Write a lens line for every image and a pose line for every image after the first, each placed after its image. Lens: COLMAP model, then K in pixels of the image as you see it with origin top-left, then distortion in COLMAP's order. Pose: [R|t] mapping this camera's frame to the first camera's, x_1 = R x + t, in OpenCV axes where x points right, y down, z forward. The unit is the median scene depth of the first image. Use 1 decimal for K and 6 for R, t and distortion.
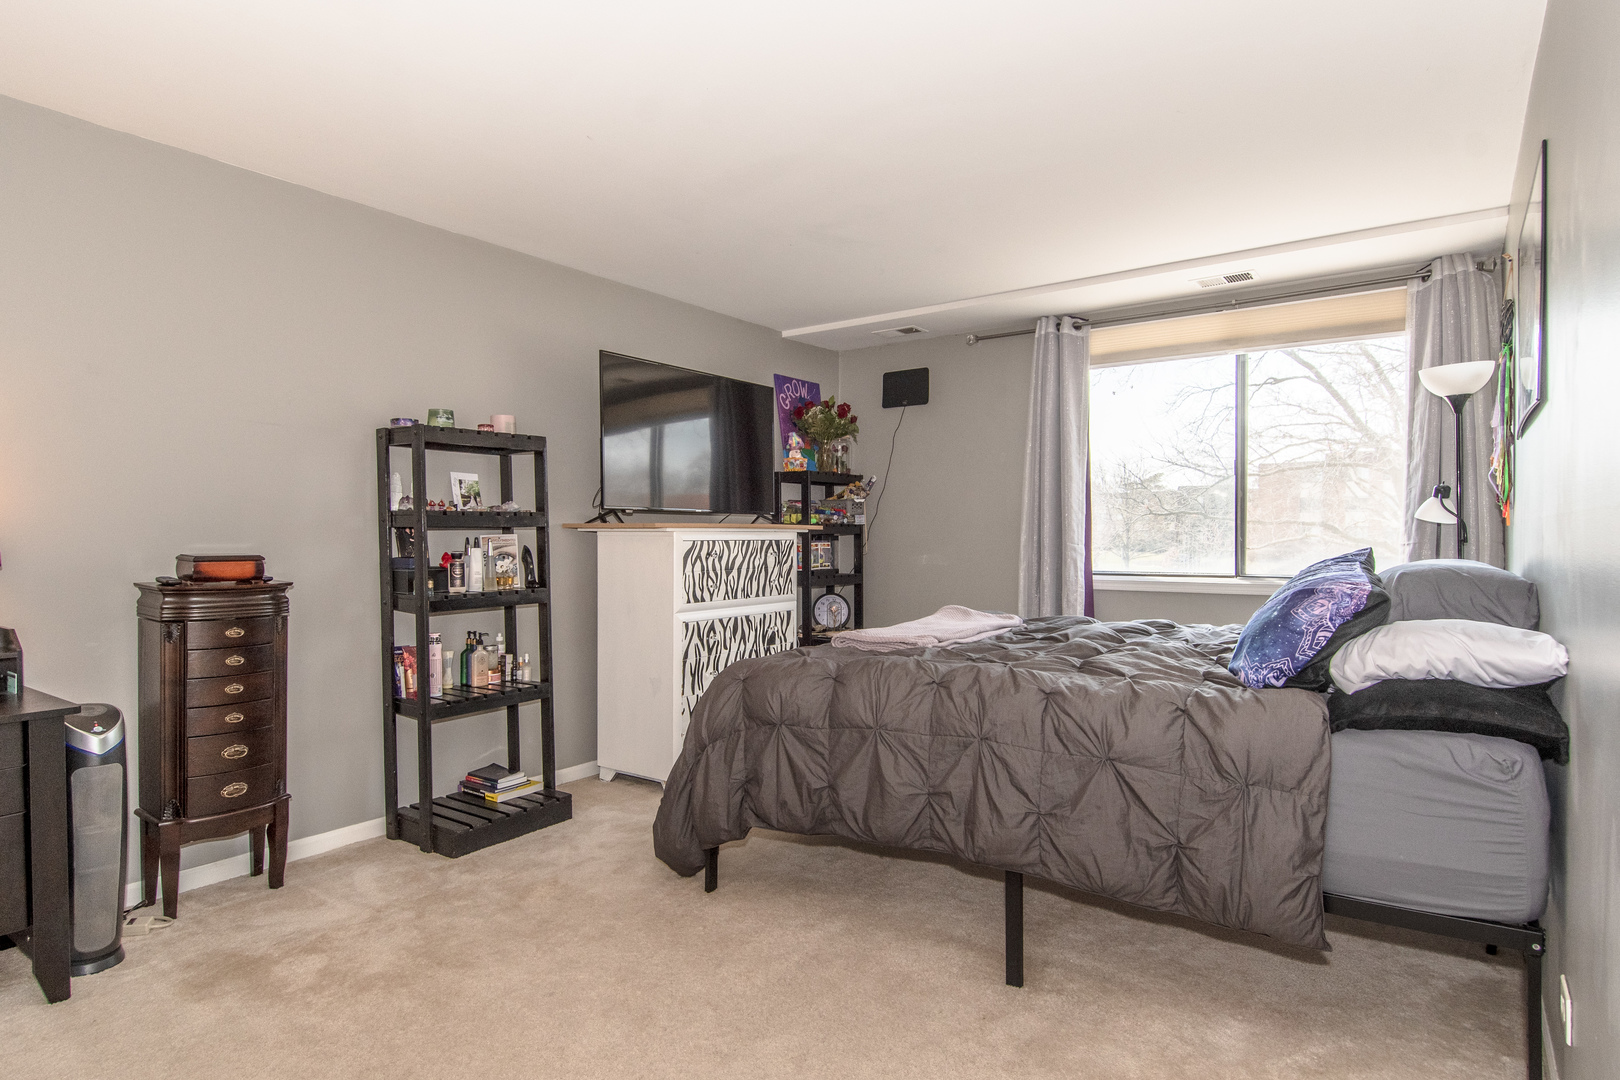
lens RADIAL K [[890.3, 0, 800.6], [0, 890.3, 541.7], [0, 0, 1]] dist [-0.000179, -0.000587]
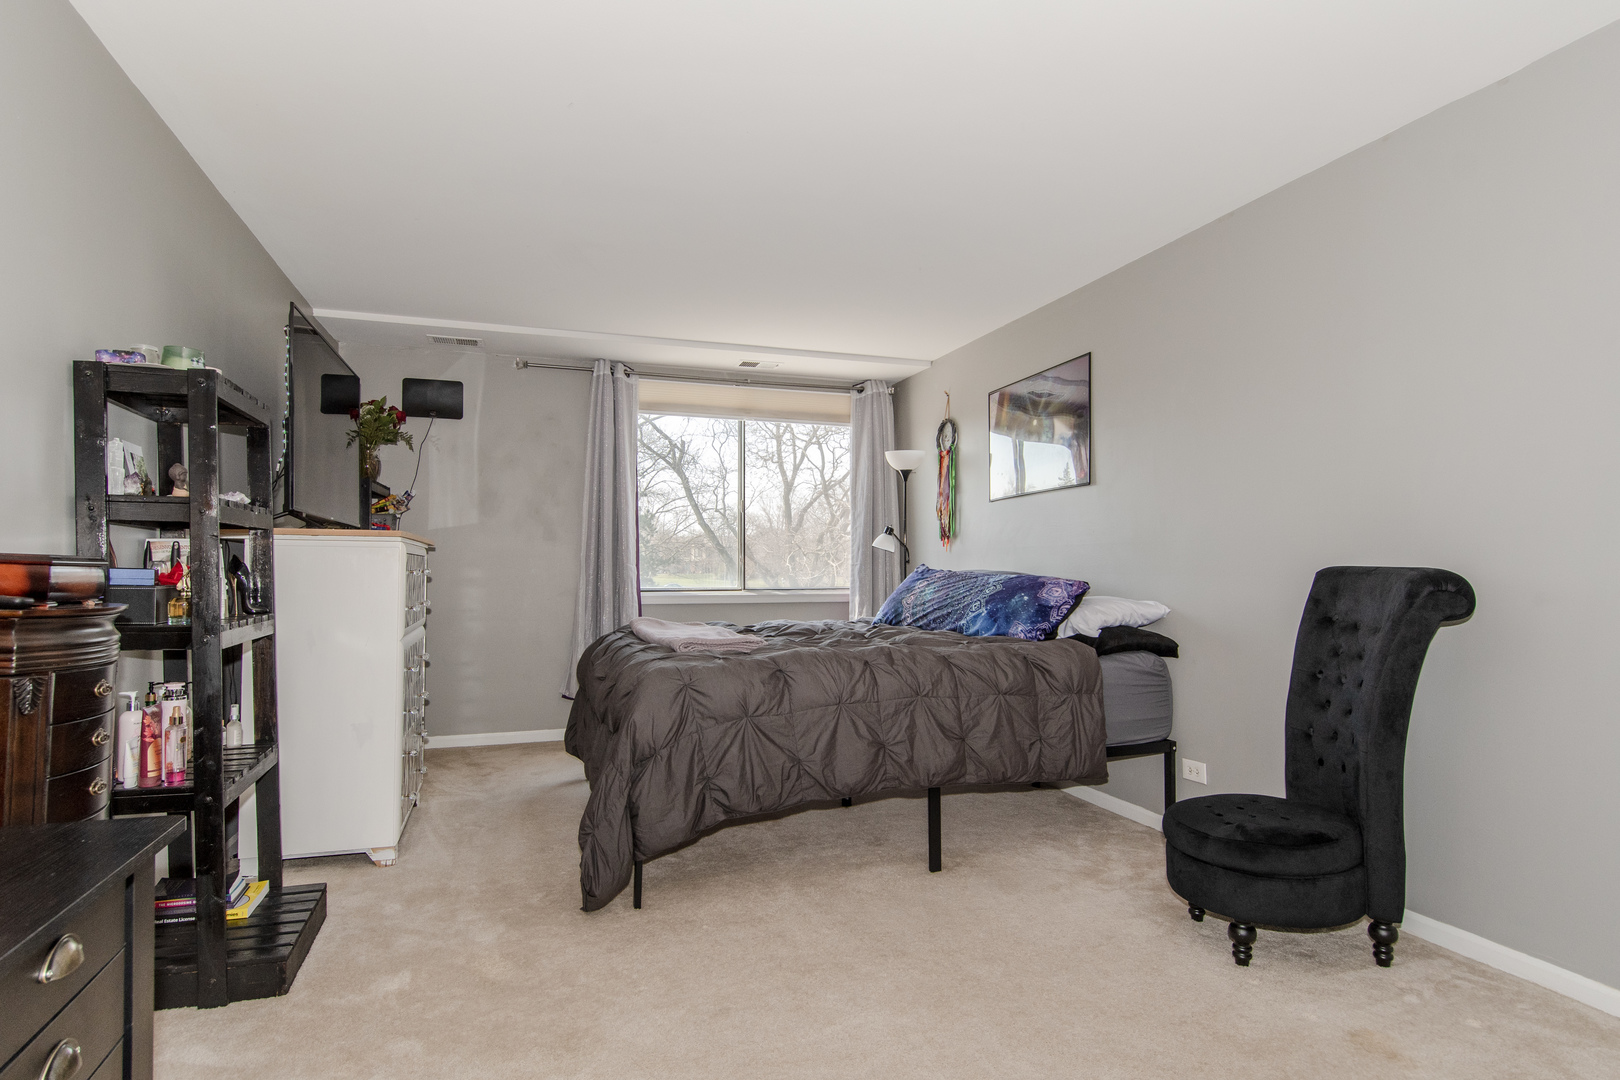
lens RADIAL K [[890.3, 0, 800.6], [0, 890.3, 541.7], [0, 0, 1]] dist [-0.000179, -0.000587]
pose [[0.581073, 0.030780, 0.813269, -0.581923], [0.002244, 0.999220, -0.039421, 0.021779], [-0.813848, 0.024731, 0.580551, 0.198789]]
